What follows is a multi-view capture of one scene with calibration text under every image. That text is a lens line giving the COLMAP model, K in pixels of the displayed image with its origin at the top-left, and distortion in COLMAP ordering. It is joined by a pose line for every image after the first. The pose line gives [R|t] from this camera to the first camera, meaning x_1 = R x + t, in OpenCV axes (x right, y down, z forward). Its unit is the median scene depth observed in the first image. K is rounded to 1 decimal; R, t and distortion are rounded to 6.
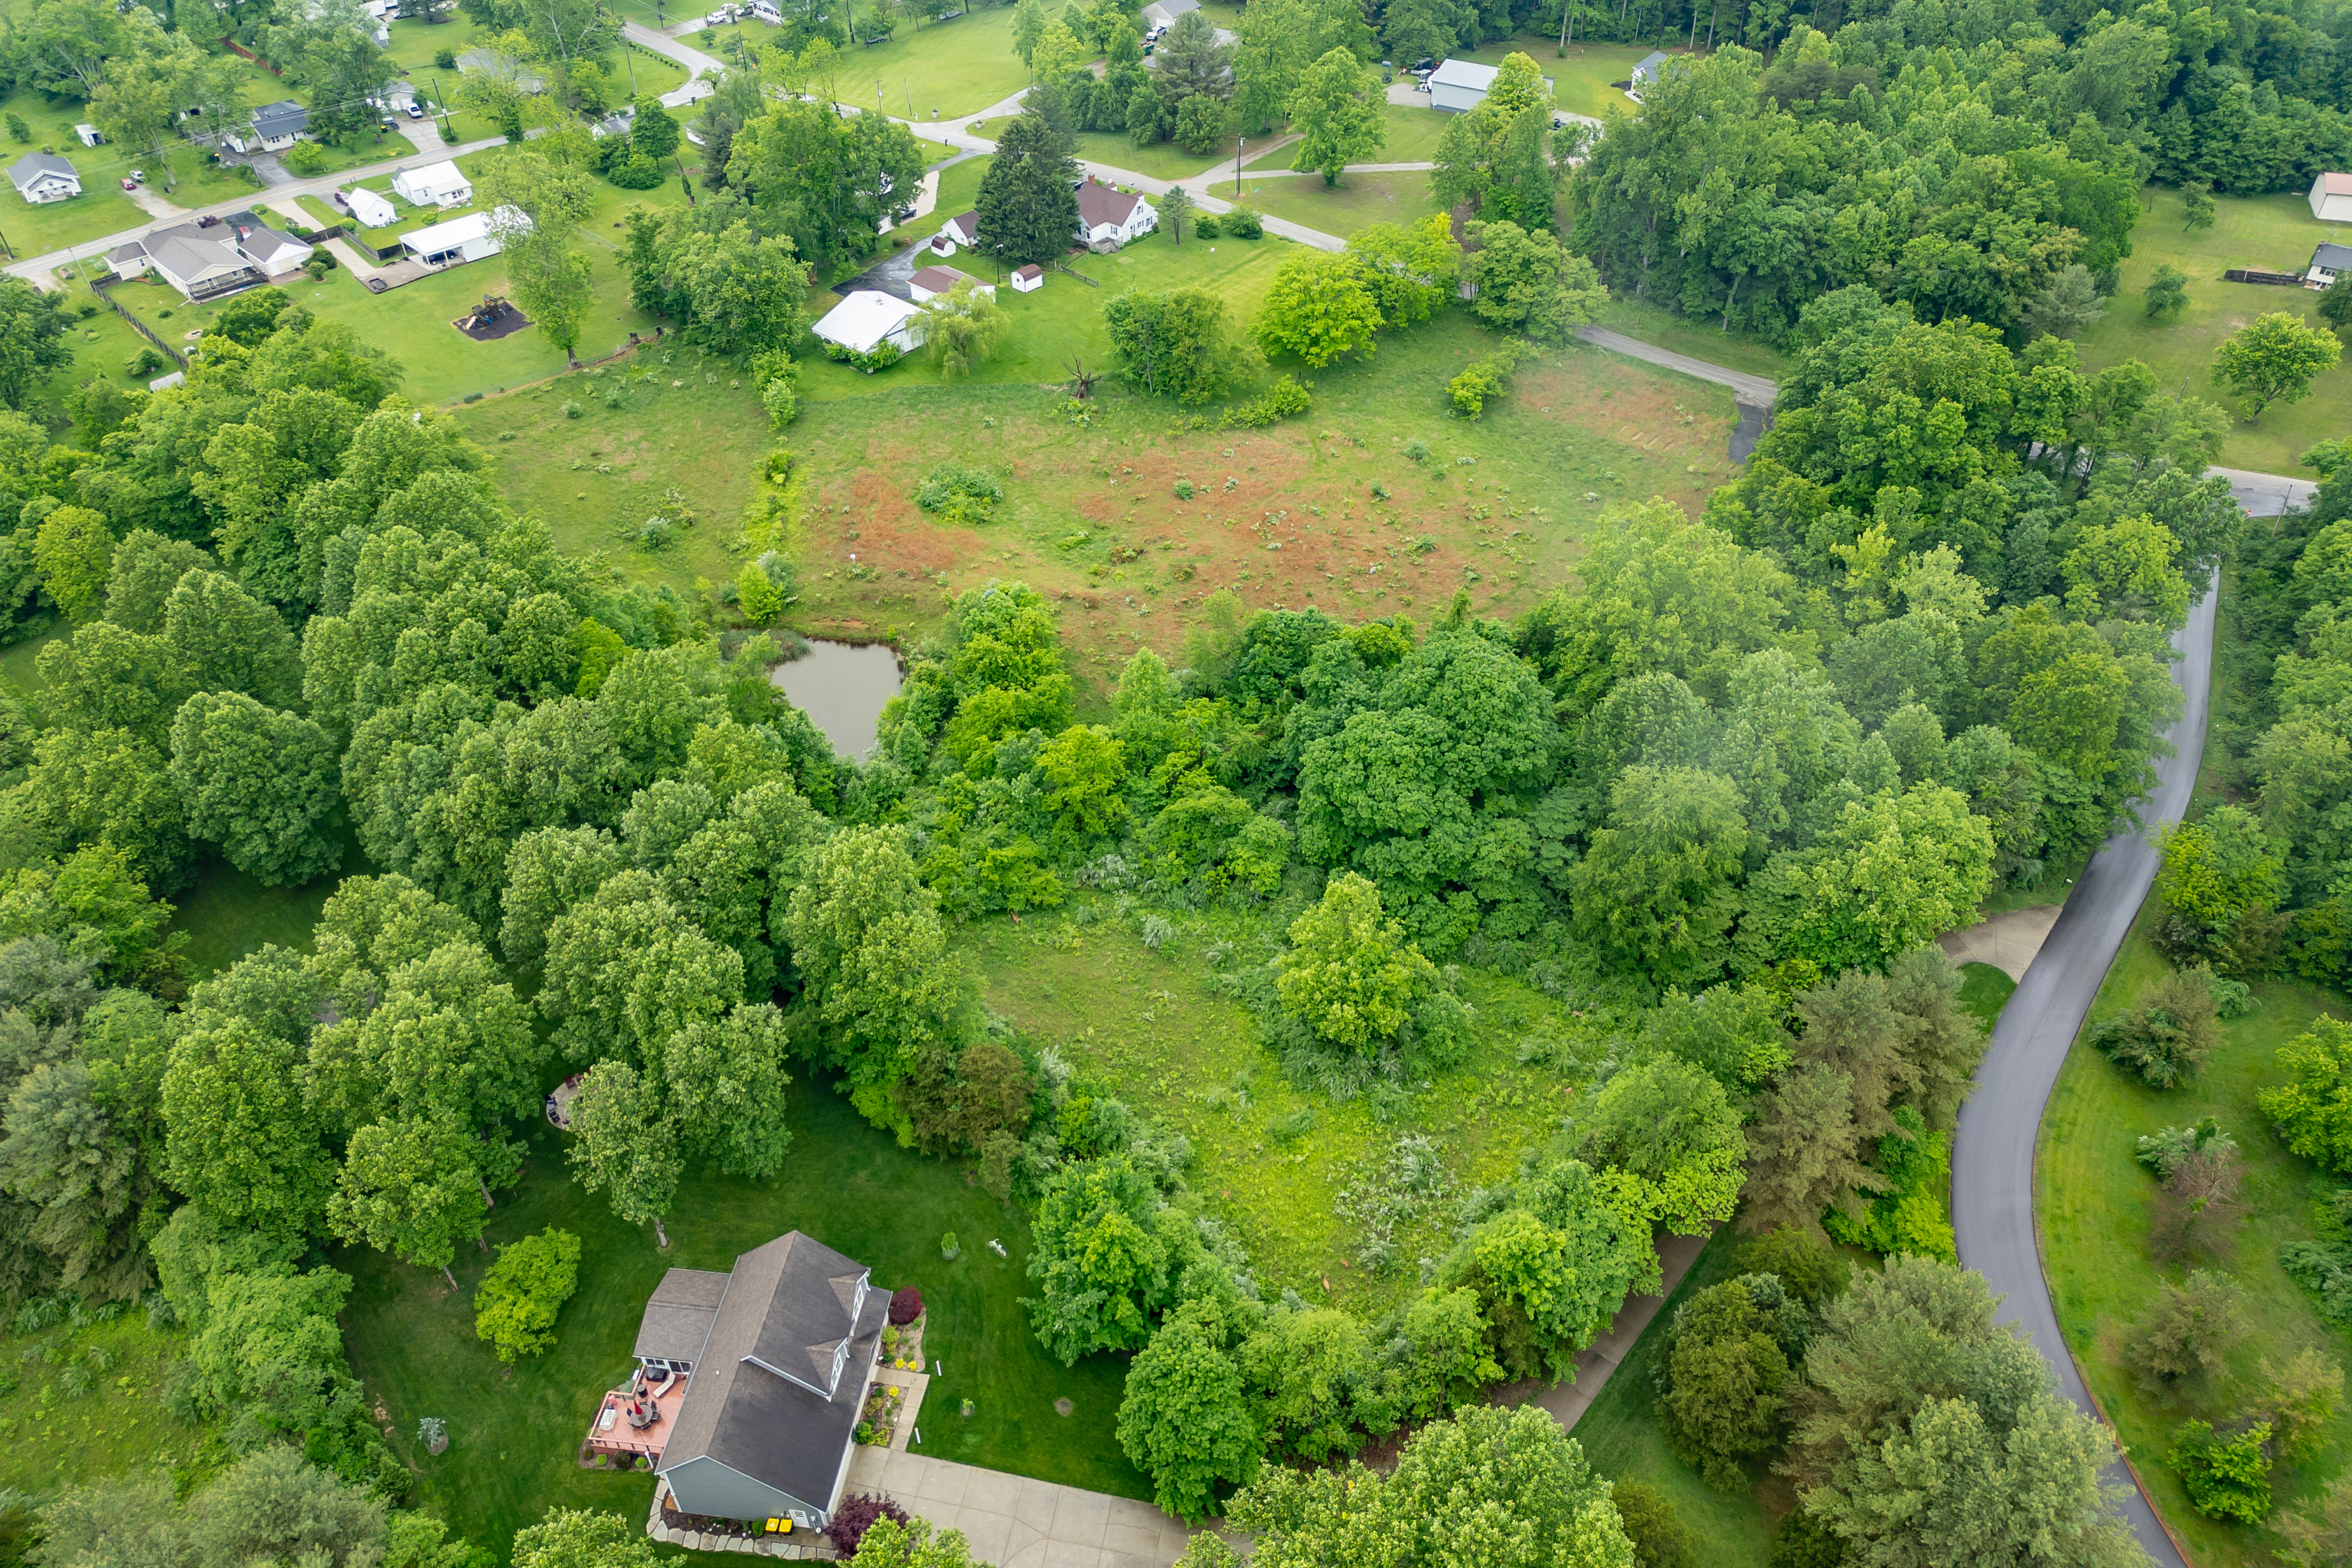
lens RADIAL K [[1643.3, 0, 1172.6], [0, 1643.3, 790.8], [0, 0, 1]] dist [0.072625, -0.063916]
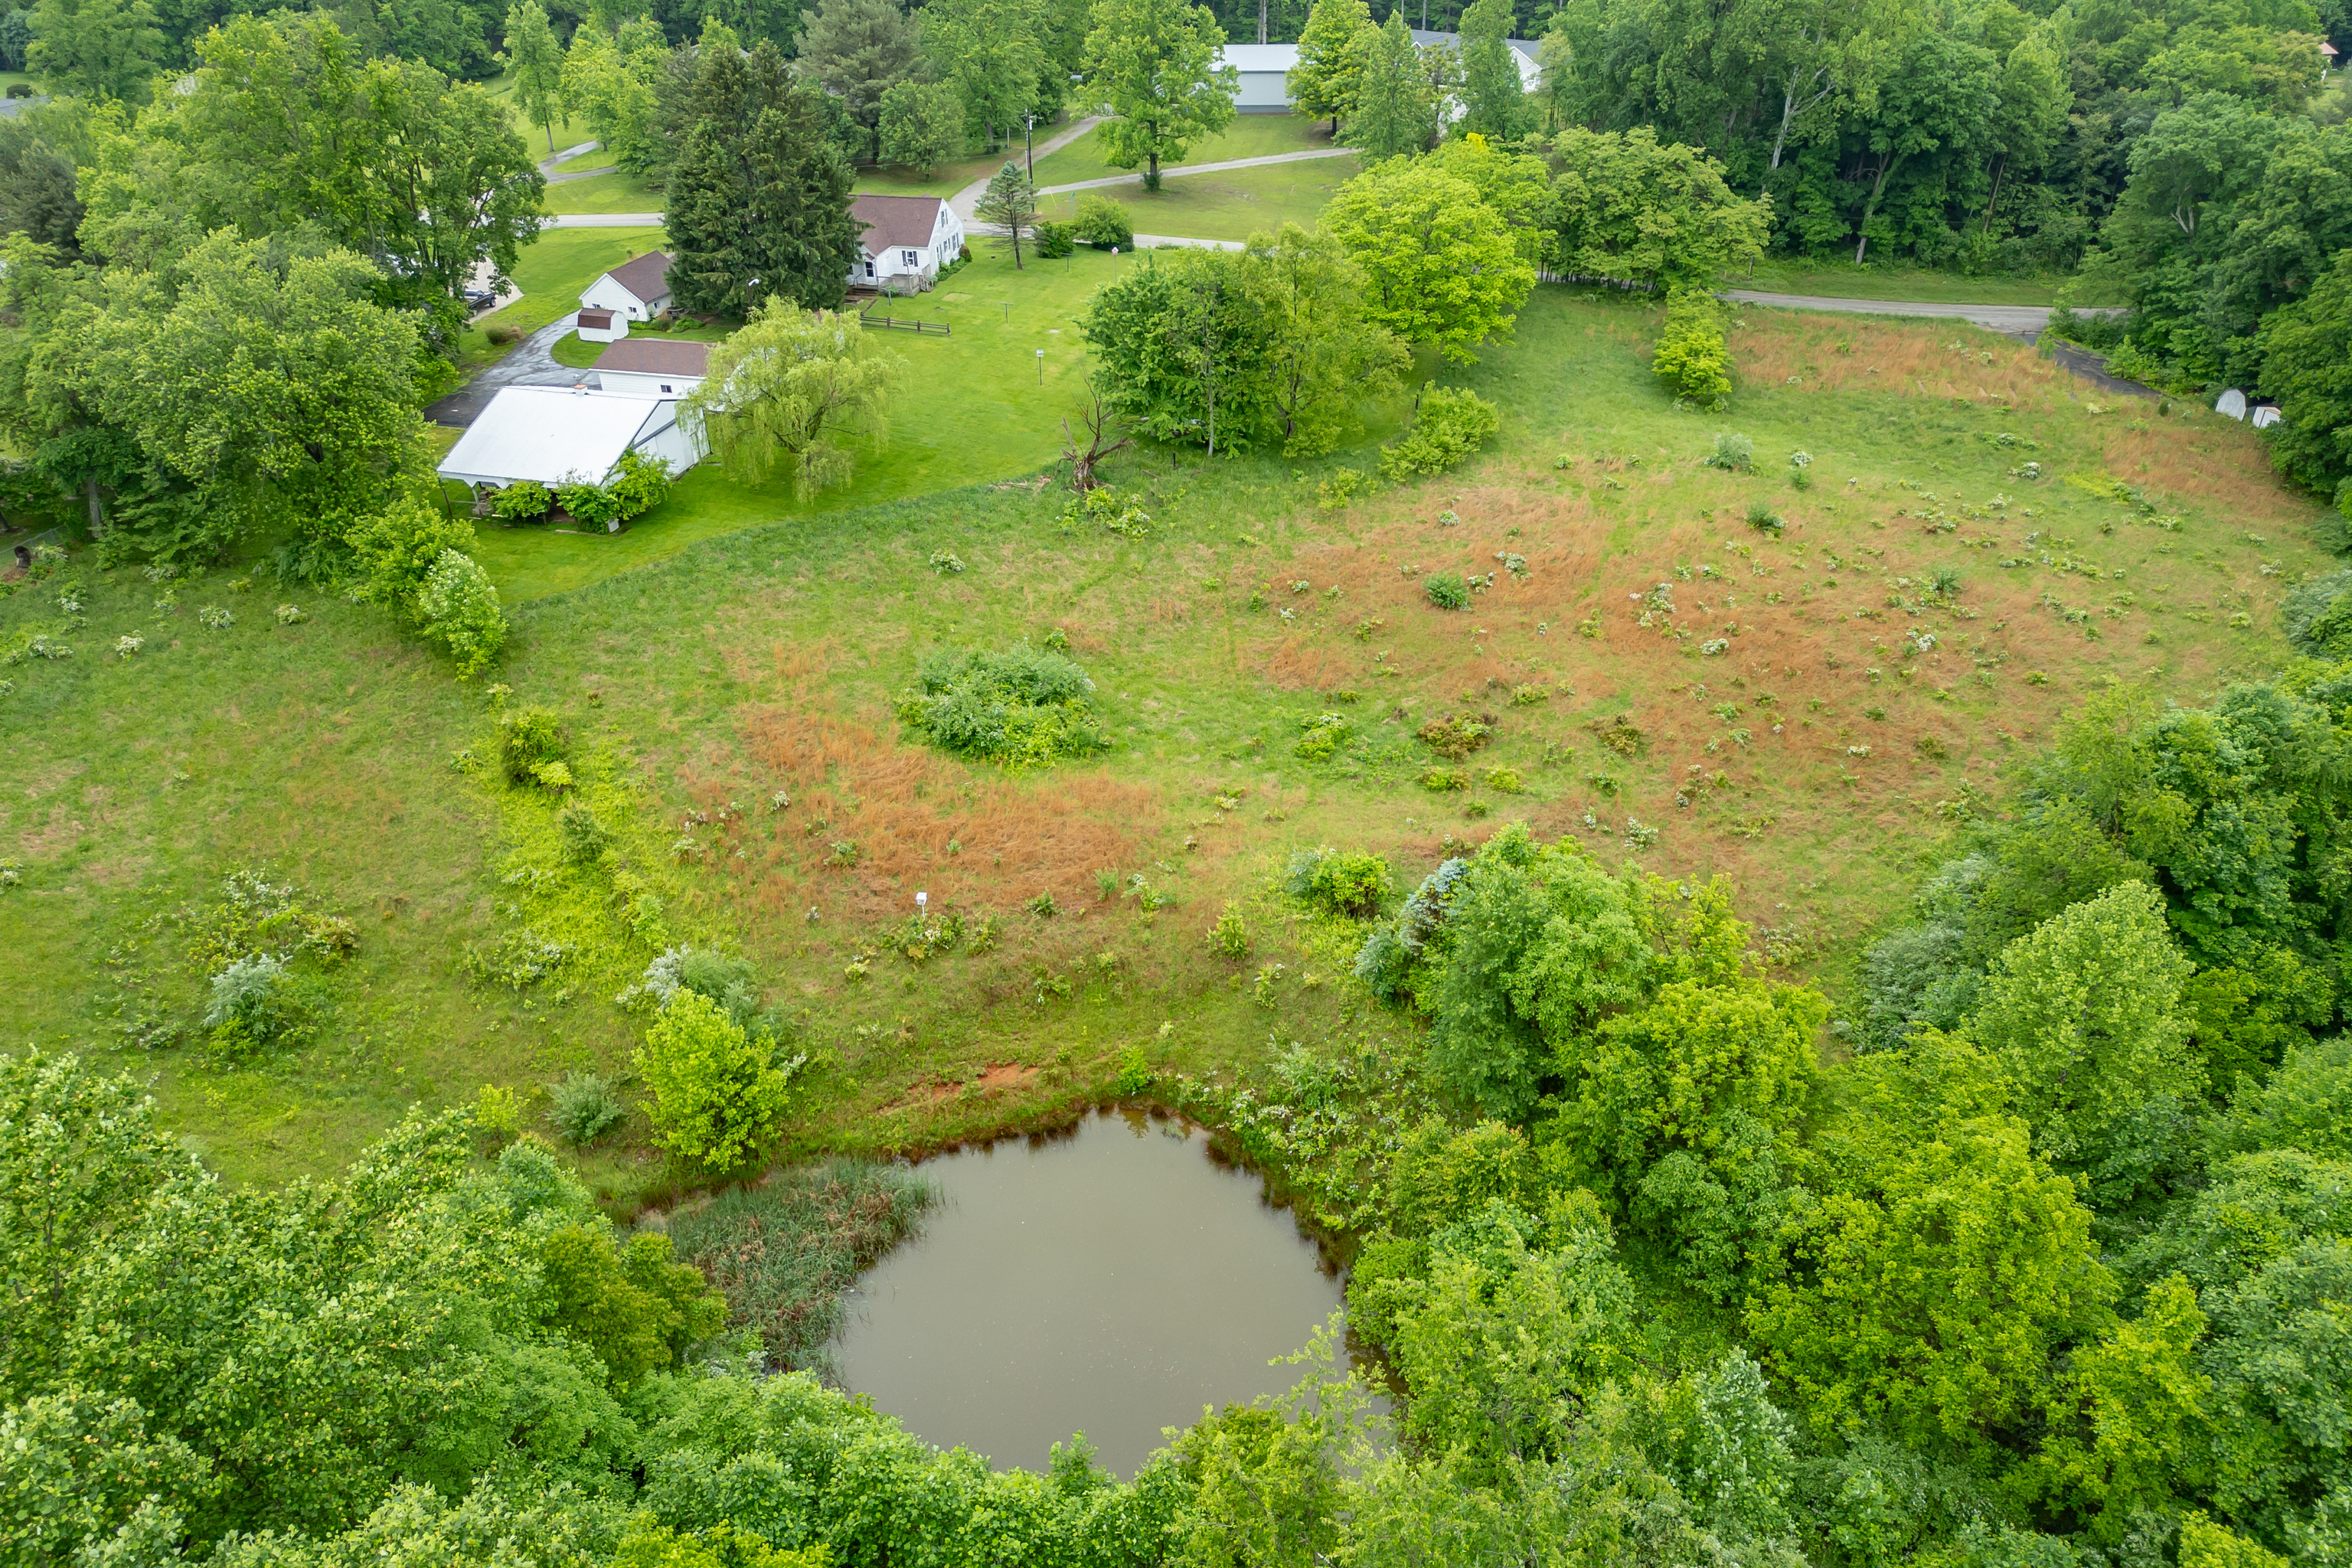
lens RADIAL K [[1643.3, 0, 1180.3], [0, 1643.3, 776.1], [0, 0, 1]] dist [0.072625, -0.063916]
pose [[0.893164, -0.238879, 0.381045, -0.233880], [0.298737, 0.948471, -0.105633, -0.095887], [-0.336177, 0.208180, 0.918502, 0.549544]]
